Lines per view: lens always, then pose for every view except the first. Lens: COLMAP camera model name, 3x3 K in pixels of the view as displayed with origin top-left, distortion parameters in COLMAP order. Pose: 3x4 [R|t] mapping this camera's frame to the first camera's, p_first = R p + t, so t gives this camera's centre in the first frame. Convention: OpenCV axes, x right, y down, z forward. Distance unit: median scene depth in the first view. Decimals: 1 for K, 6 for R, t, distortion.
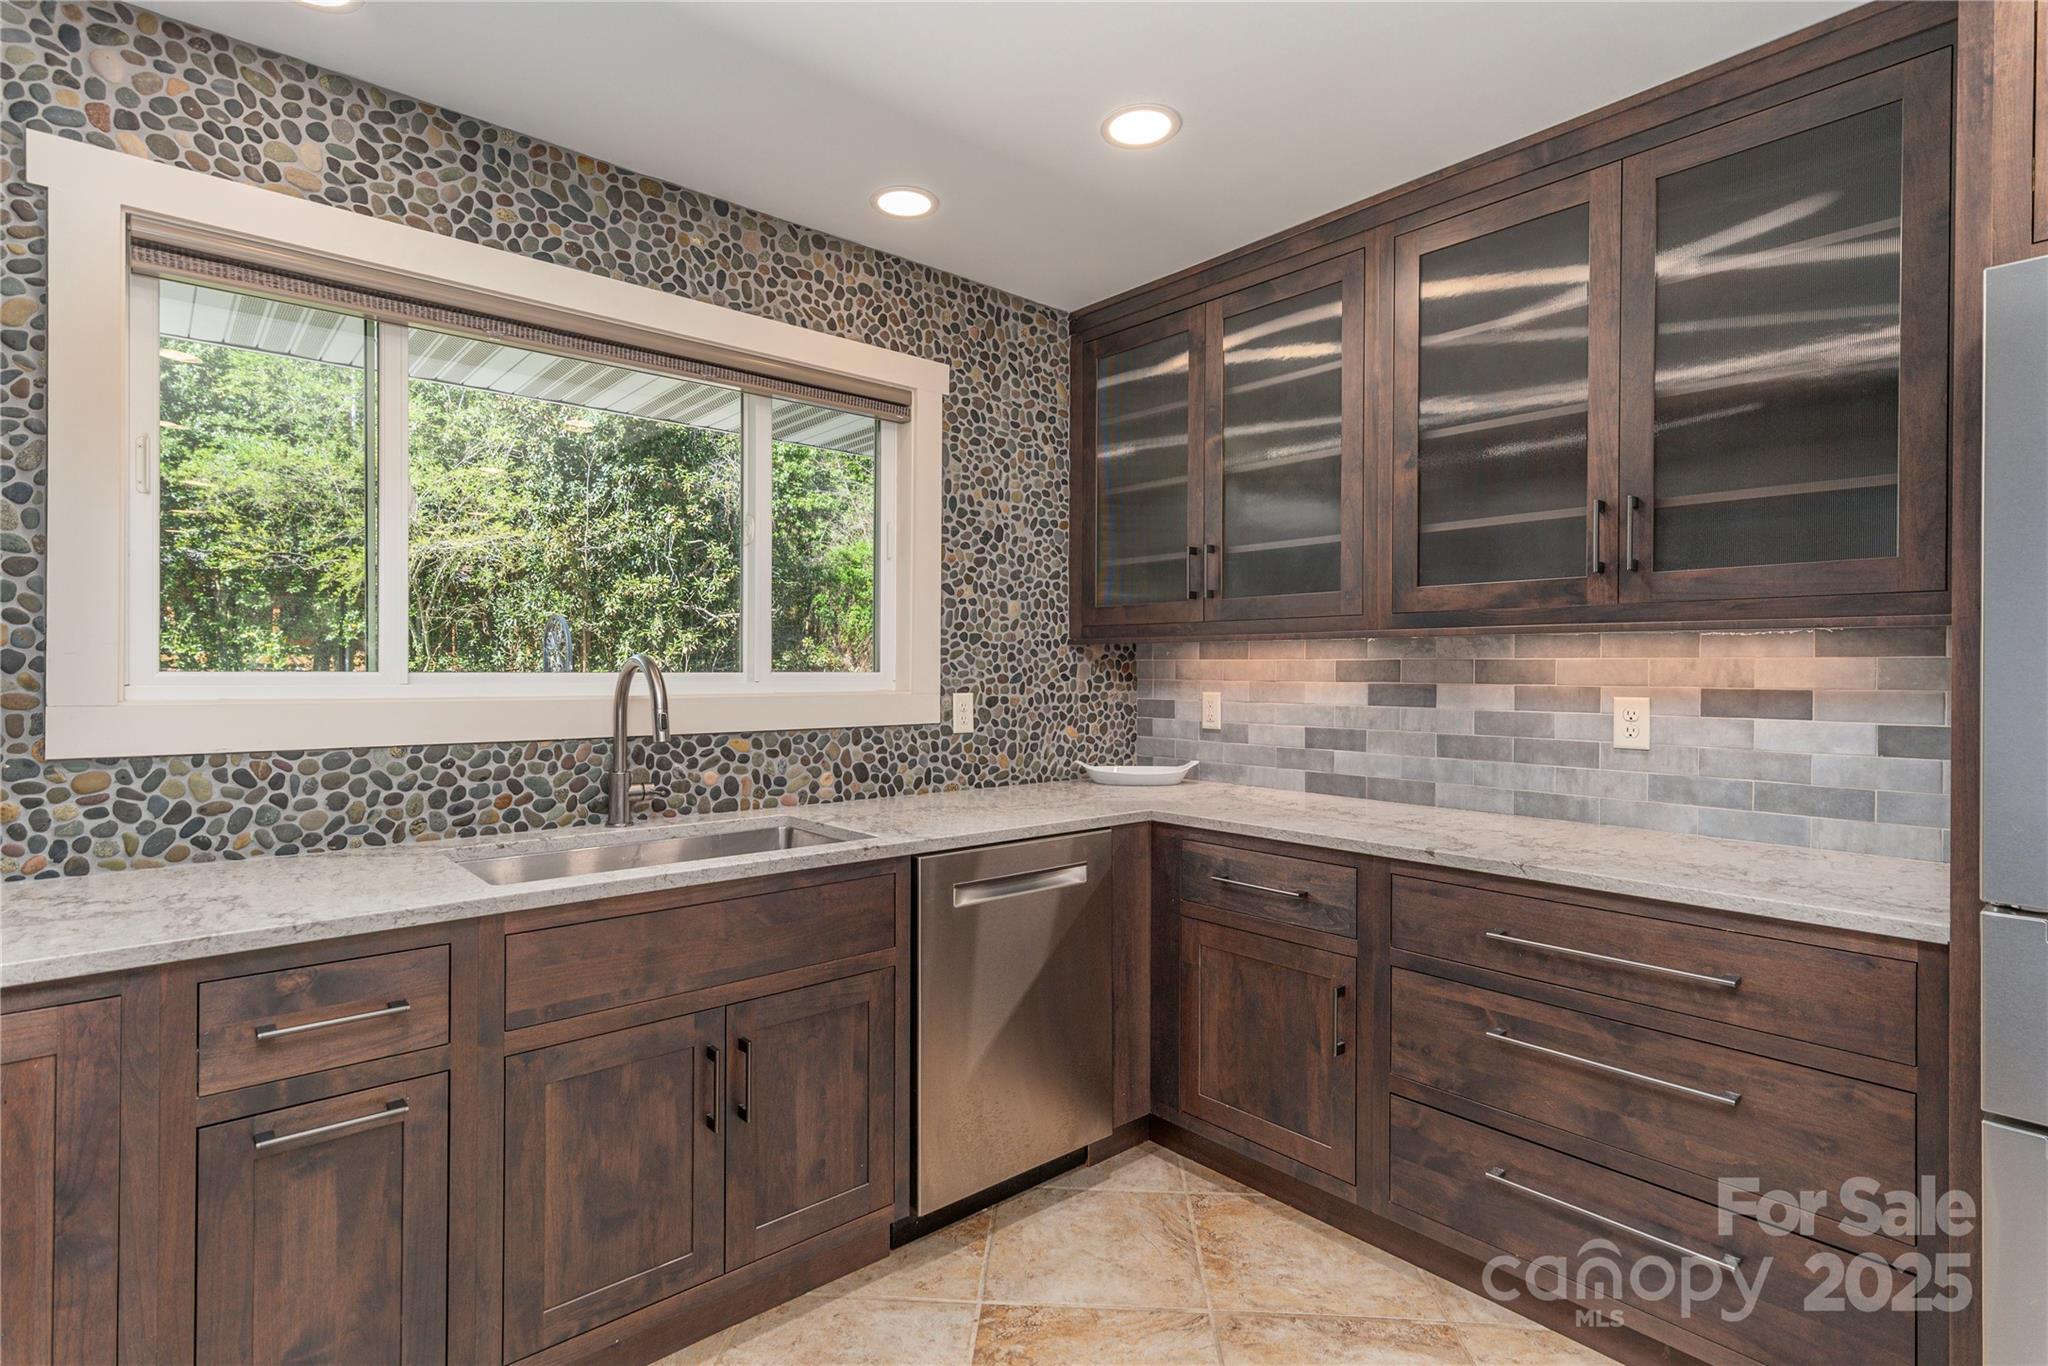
lens RADIAL K [[1001.4, 0, 1023.1], [0, 1001.4, 672.0], [0, 0, 1]] dist [0.009656, -0.000894]
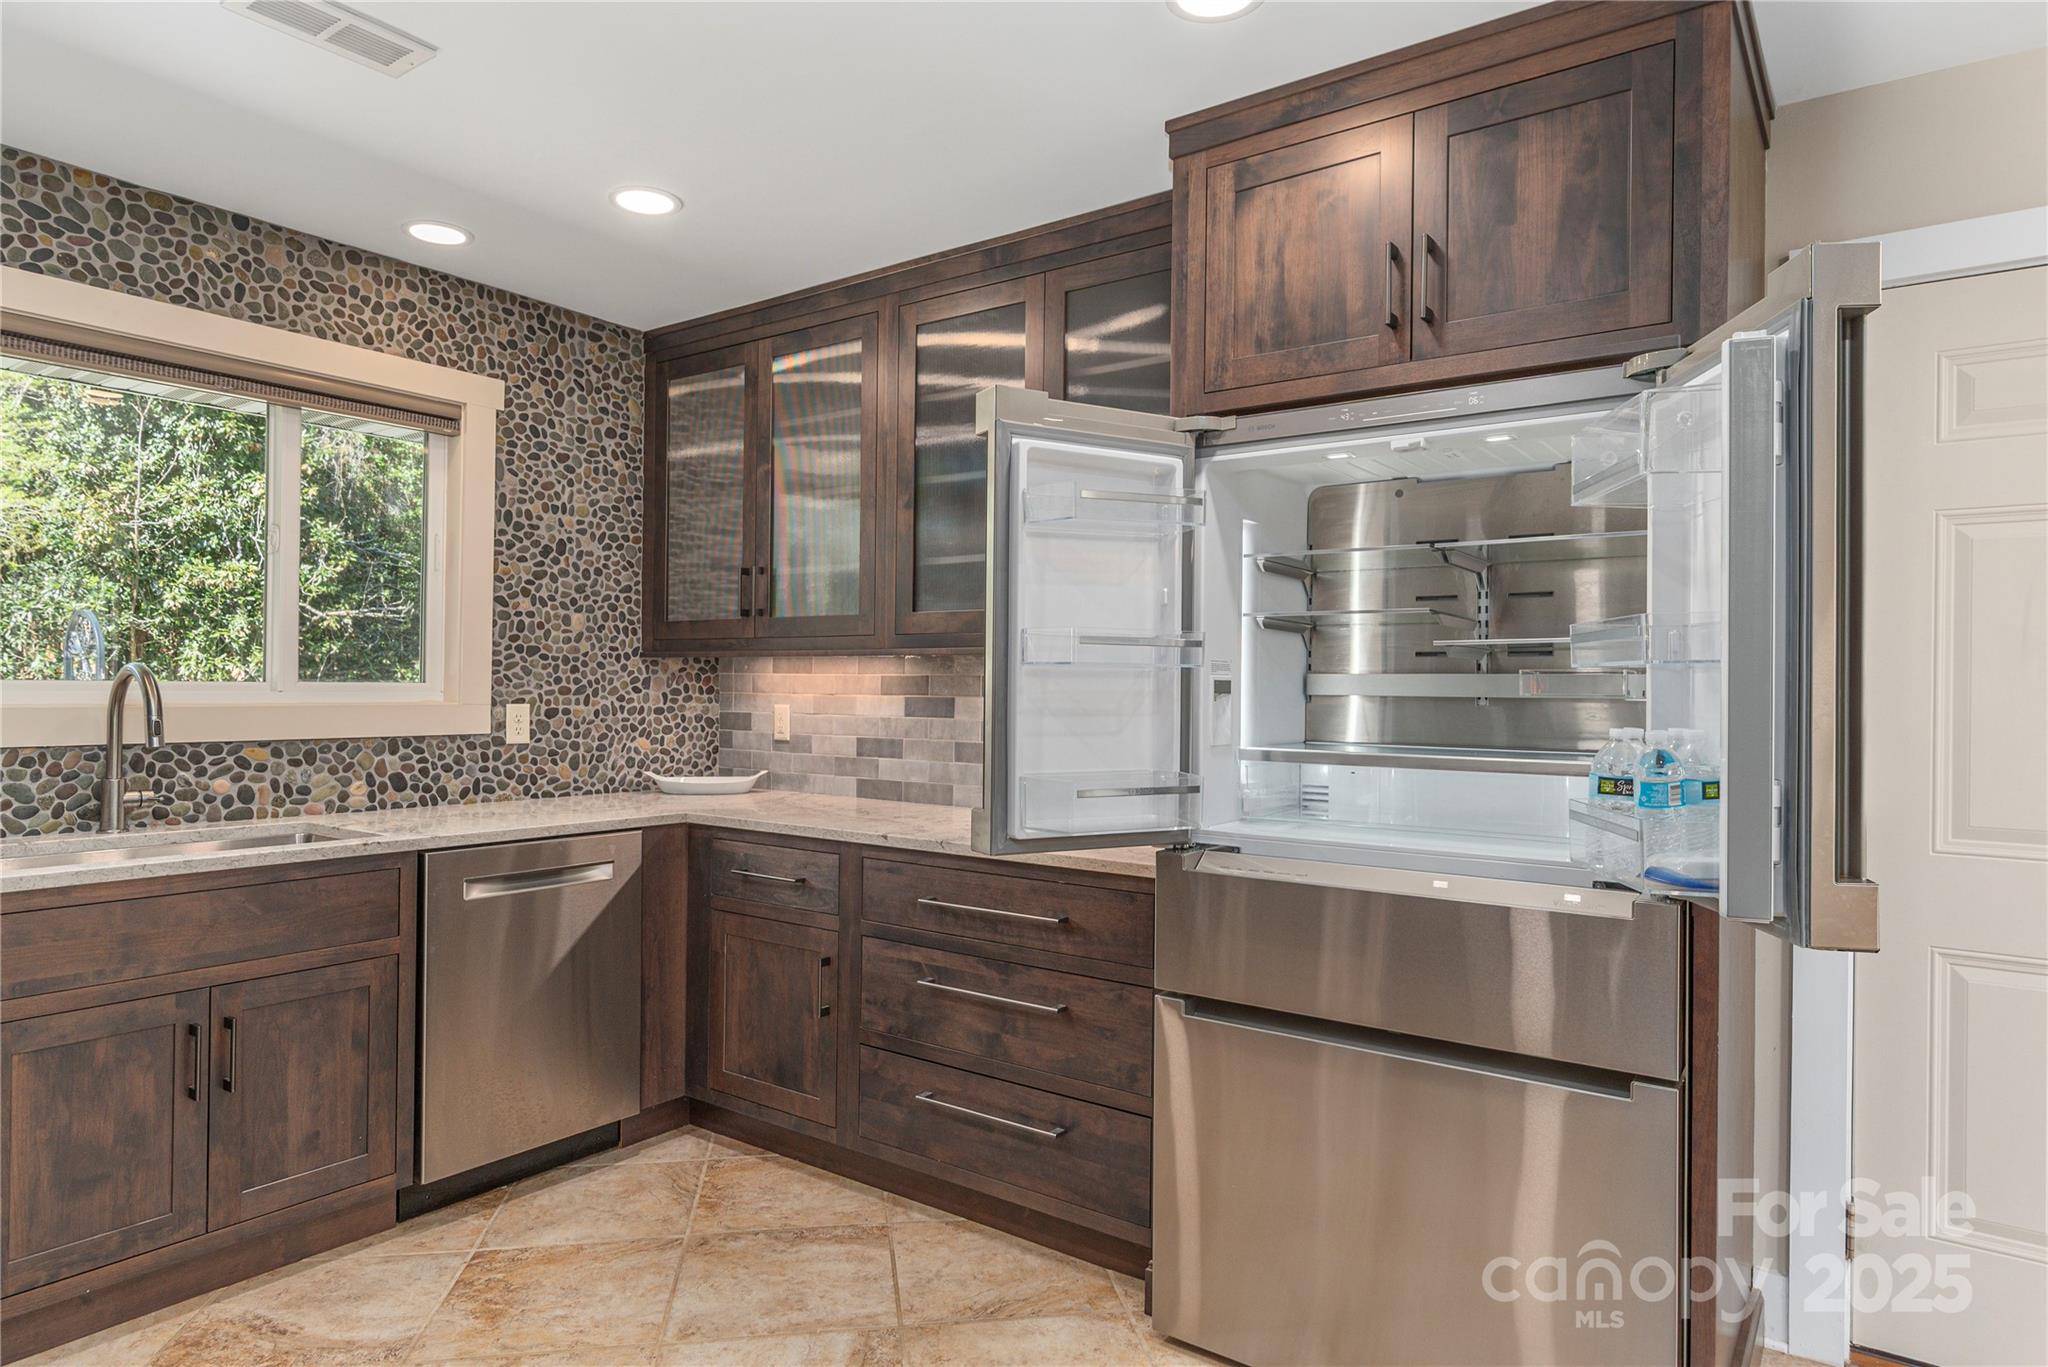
lens RADIAL K [[1184.8, 0, 1023.2], [0, 1184.8, 682.2], [0, 0, 1]] dist [0.006040, -0.003428]
pose [[0.974731, 0.008148, 0.223233, 0.202423], [-0.006993, 0.999958, -0.005963, 0.002669], [-0.223272, 0.004252, 0.974747, -0.336328]]
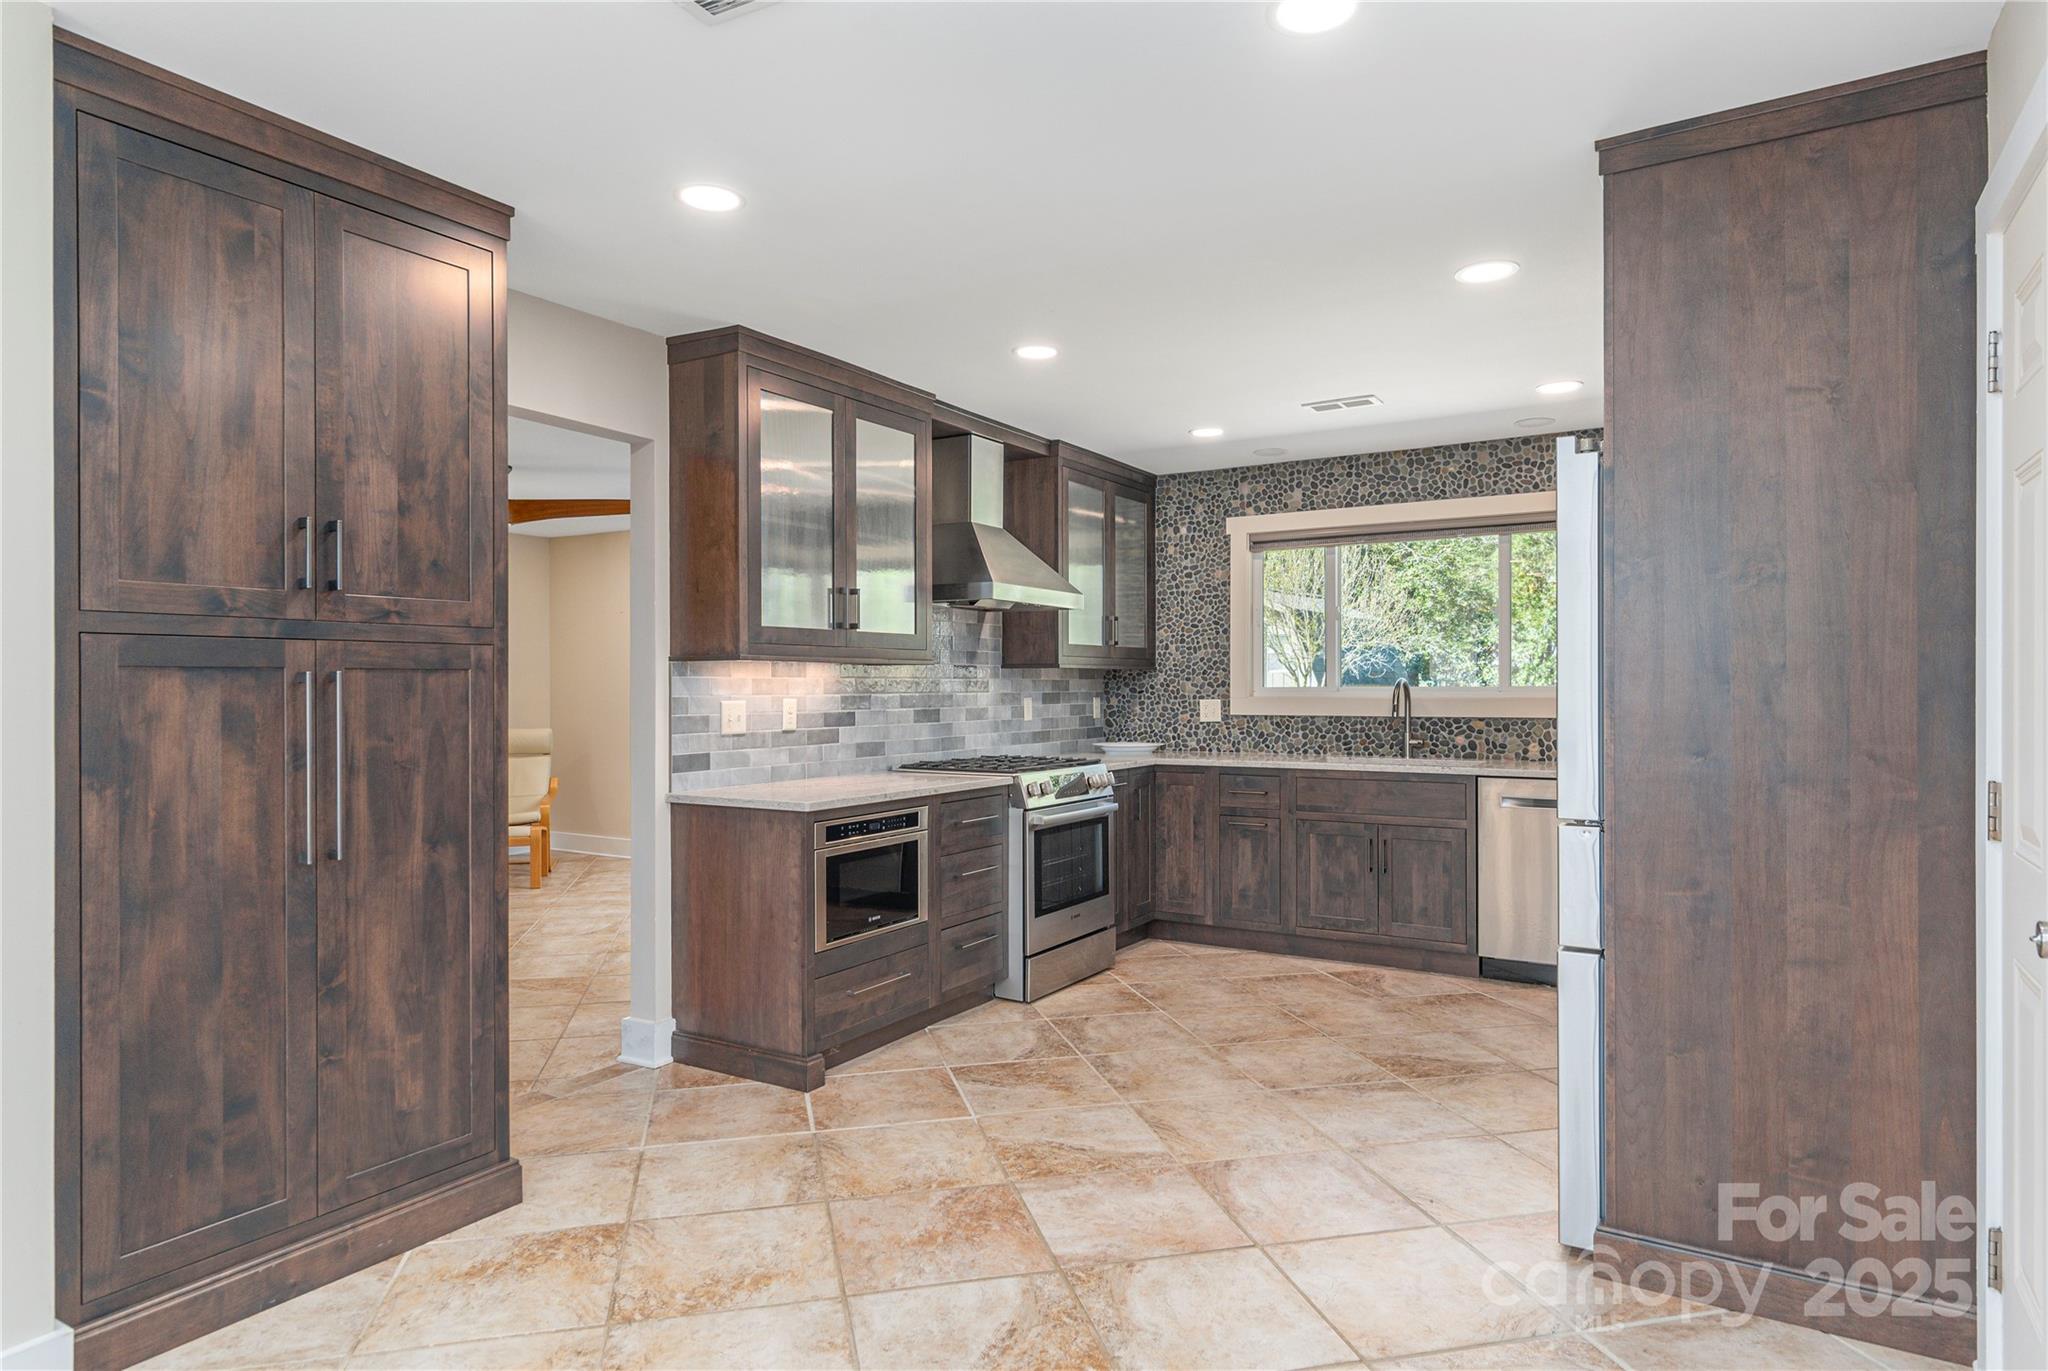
lens RADIAL K [[1184.8, 0, 1024.8], [0, 1184.8, 688.6], [0, 0, 1]] dist [0.006040, -0.003428]
pose [[0.299010, -0.003702, -0.954243, 1.611370], [0.001141, 0.999993, -0.003522, 0.011819], [0.954249, -0.000036, 0.299012, -0.491429]]
